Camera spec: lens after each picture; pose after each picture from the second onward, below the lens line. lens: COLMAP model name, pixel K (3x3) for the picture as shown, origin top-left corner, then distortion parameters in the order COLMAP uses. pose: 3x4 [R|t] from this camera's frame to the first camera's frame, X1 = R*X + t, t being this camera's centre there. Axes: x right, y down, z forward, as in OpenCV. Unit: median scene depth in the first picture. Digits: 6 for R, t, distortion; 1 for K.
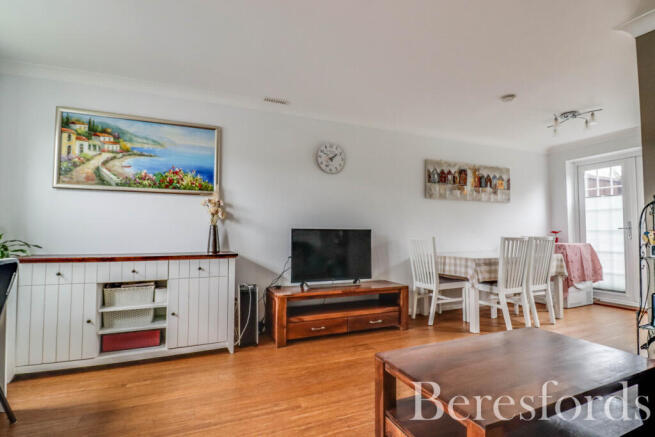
lens RADIAL K [[319.7, 0, 330.4], [0, 319.7, 219.0], [0, 0, 1]] dist [0.000019, -0.013081]
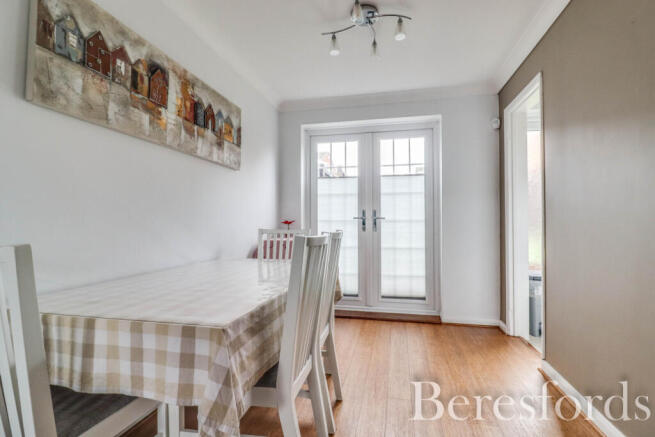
lens RADIAL K [[319.7, 0, 330.4], [0, 319.7, 219.0], [0, 0, 1]] dist [0.000019, -0.013081]
pose [[0.591361, 0.009859, 0.806346, 0.230547], [-0.032156, 0.999418, 0.011363, 0.026749], [-0.805765, -0.032649, 0.591334, 0.607058]]
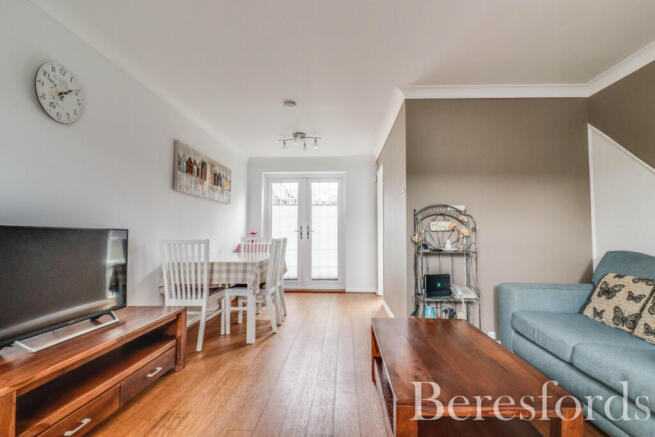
lens RADIAL K [[319.7, 0, 330.4], [0, 319.7, 219.0], [0, 0, 1]] dist [0.000019, -0.013081]
pose [[0.447288, 0.041533, 0.893425, -0.217137], [-0.039541, 0.998863, -0.026638, 0.011657], [-0.893516, -0.023413, 0.448421, 0.303300]]
